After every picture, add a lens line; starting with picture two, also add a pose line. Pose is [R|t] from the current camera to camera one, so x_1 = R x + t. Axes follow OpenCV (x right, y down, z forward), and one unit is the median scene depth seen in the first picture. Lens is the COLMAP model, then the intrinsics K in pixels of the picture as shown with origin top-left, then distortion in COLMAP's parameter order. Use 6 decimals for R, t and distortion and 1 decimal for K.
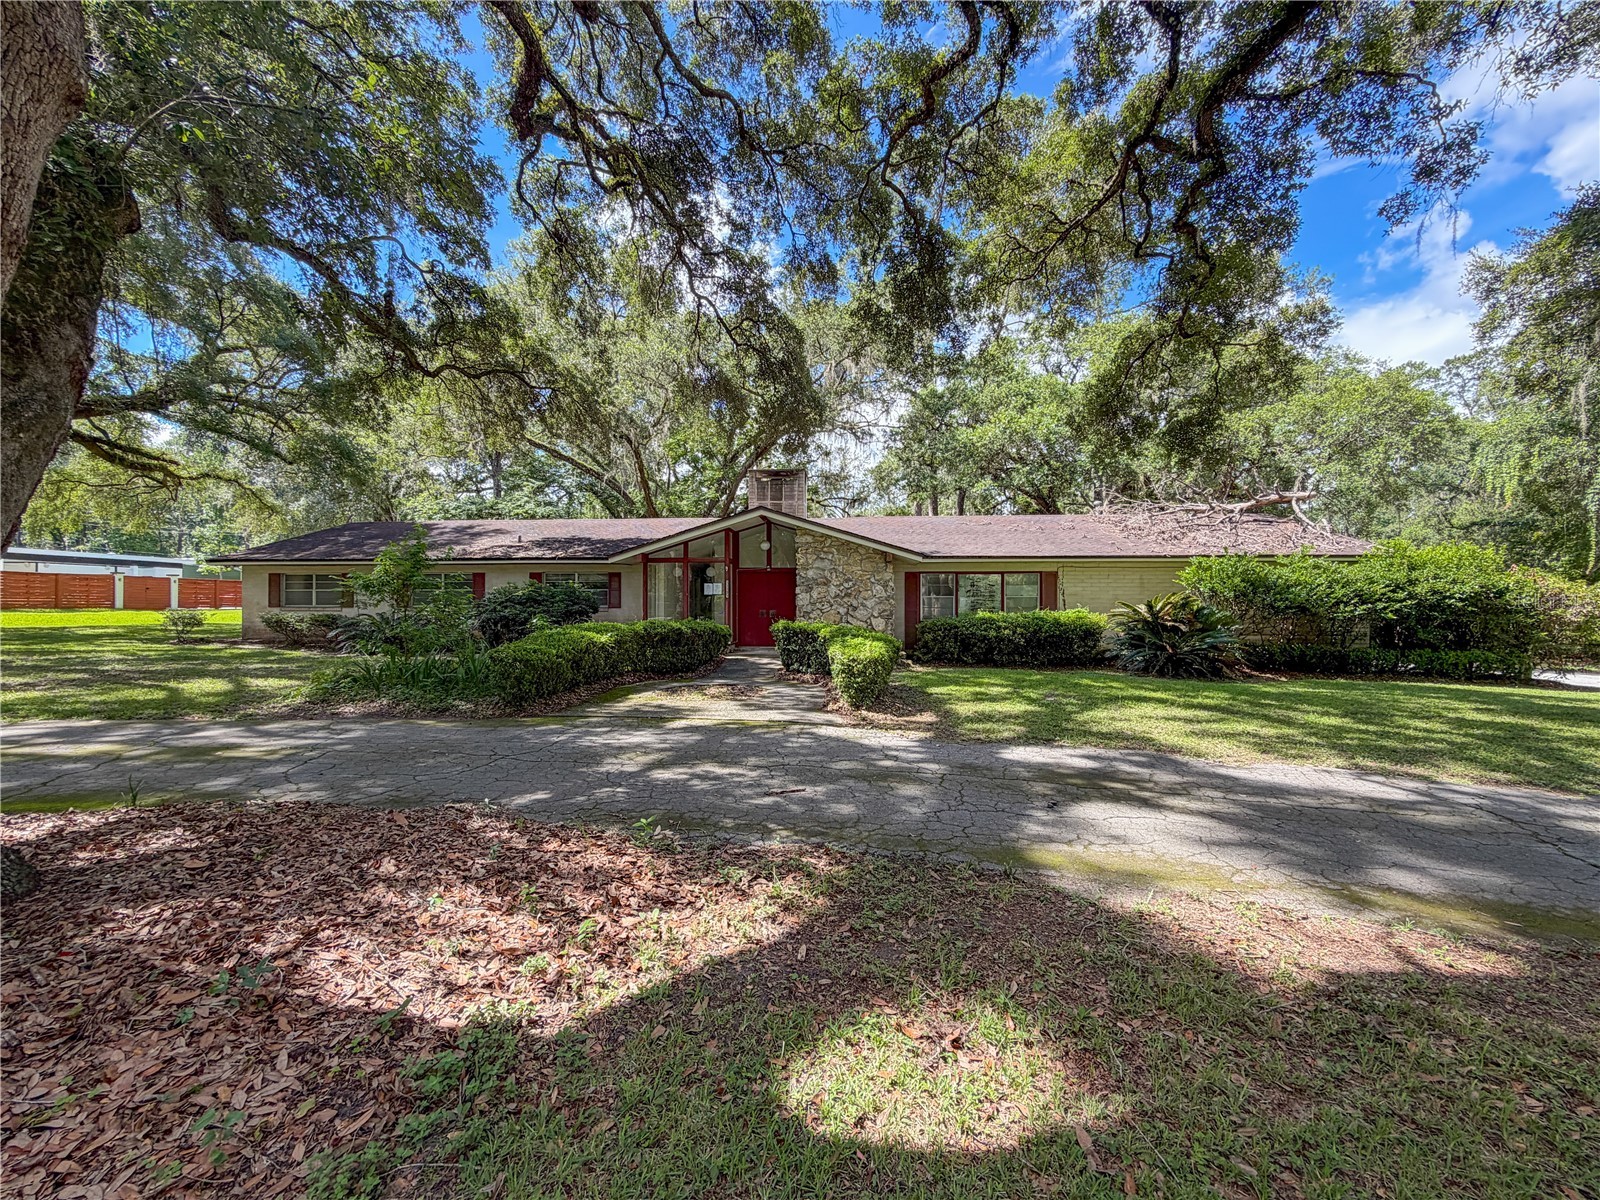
lens RADIAL K [[643.0, 0, 798.1], [0, 643.0, 599.2], [0, 0, 1]] dist [-0.000276, -0.000014]
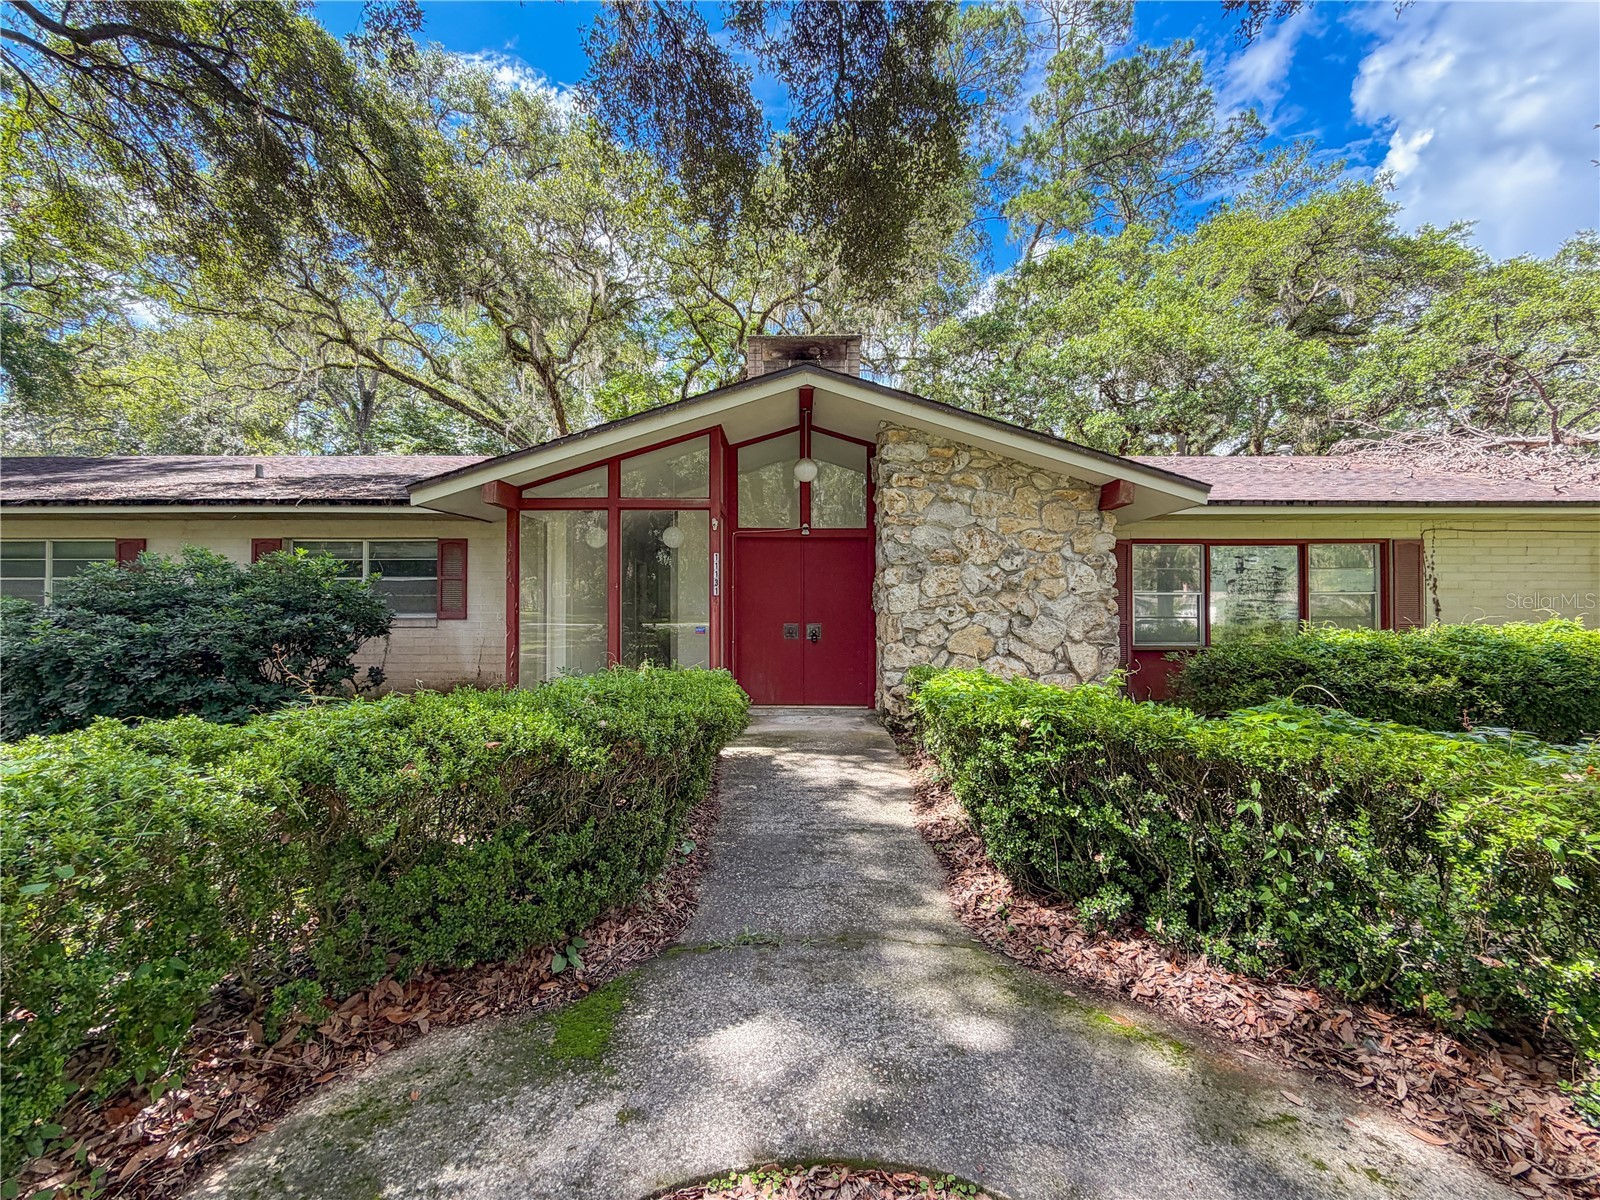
lens RADIAL K [[643.0, 0, 803.1], [0, 643.0, 595.8], [0, 0, 1]] dist [-0.000276, -0.000014]
pose [[0.995854, 0.001446, 0.090960, -0.092239], [-0.001293, 0.999998, -0.001746, -0.000902], [-0.090962, 0.001621, 0.995853, 0.592475]]
